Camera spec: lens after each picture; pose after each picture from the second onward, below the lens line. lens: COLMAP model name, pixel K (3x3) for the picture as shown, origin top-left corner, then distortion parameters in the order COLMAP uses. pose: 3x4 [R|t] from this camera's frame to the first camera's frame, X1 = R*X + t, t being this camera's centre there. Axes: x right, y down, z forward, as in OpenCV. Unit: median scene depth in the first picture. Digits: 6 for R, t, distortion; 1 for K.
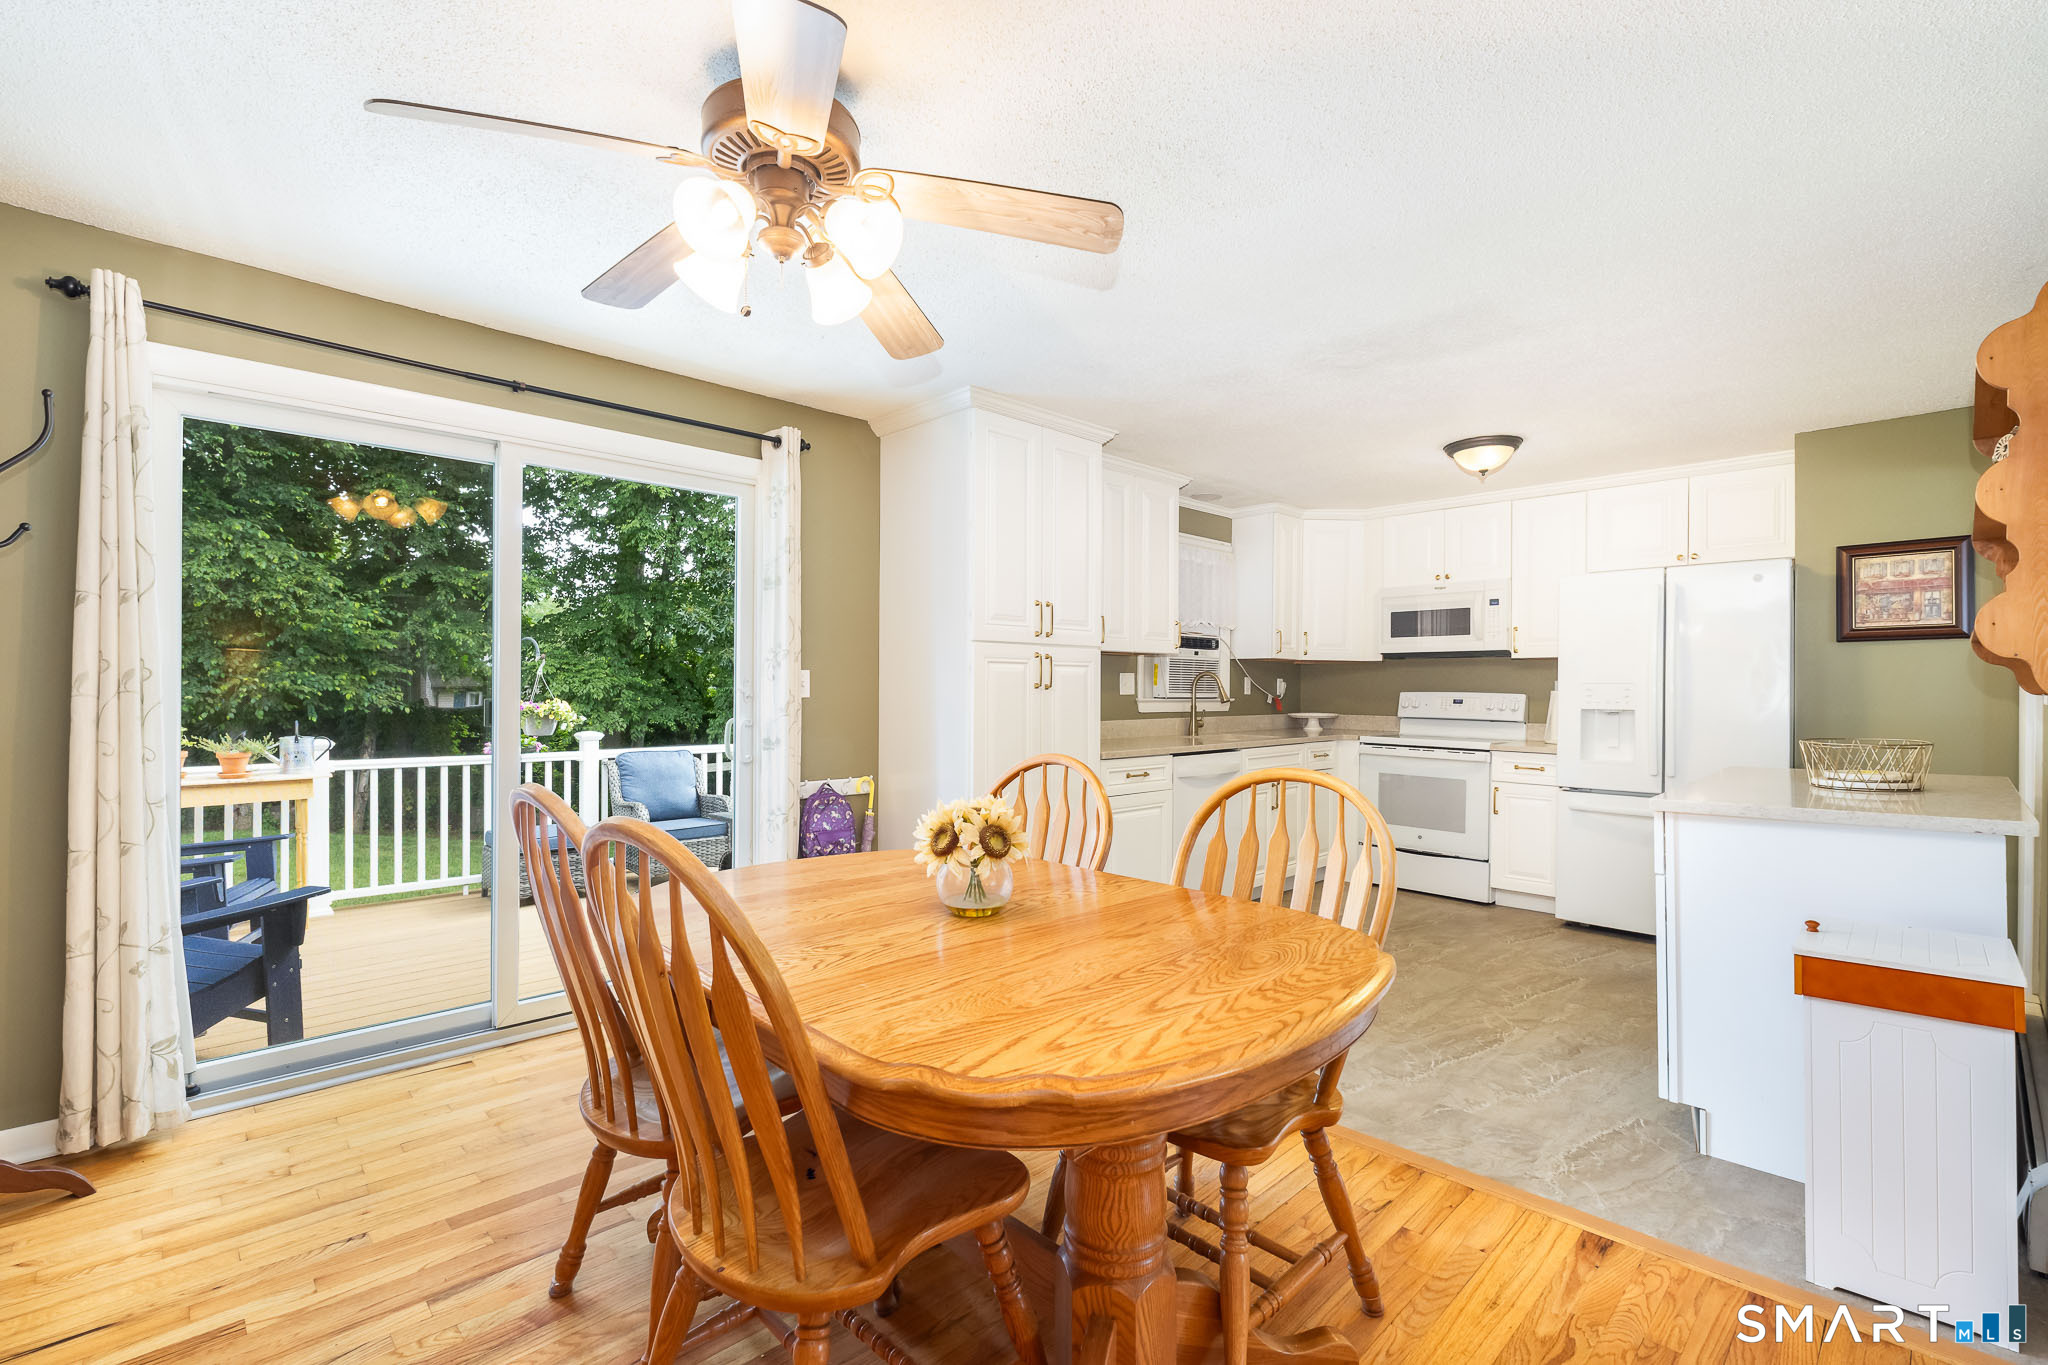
lens RADIAL K [[915.3, 0, 1024.0], [0, 915.3, 682.5], [0, 0, 1]] dist [-0.003811, -0.000297]
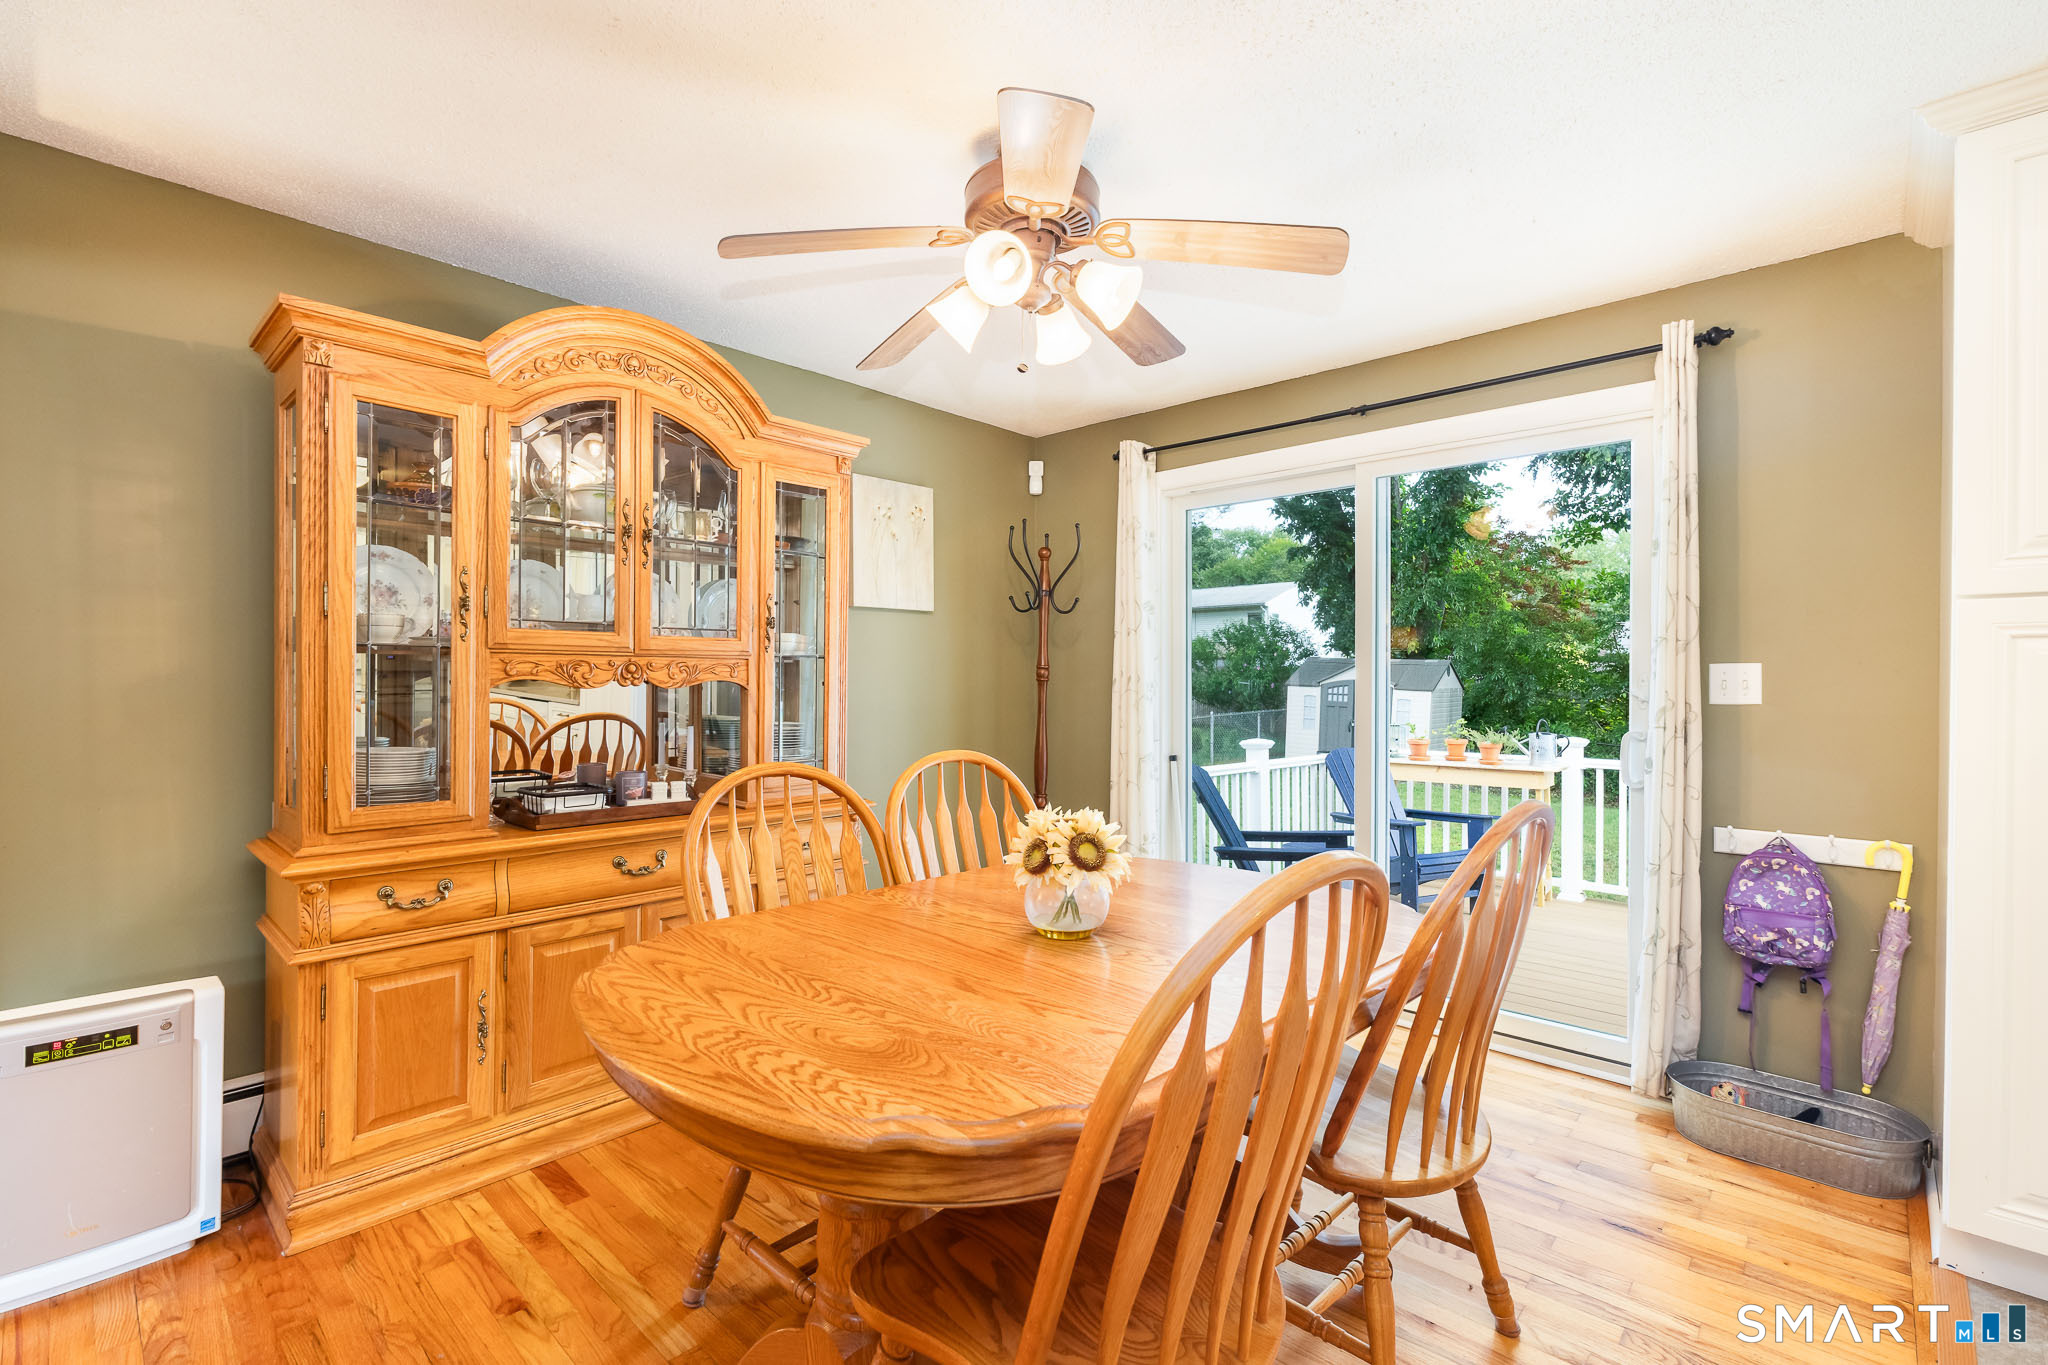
lens RADIAL K [[915.3, 0, 1024.0], [0, 915.3, 682.5], [0, 0, 1]] dist [-0.003811, -0.000297]
pose [[0.055058, -0.003665, -0.998476, 0.922116], [0.000219, 0.999993, -0.003659, 0.005533], [0.998483, -0.000017, 0.055058, 0.985771]]
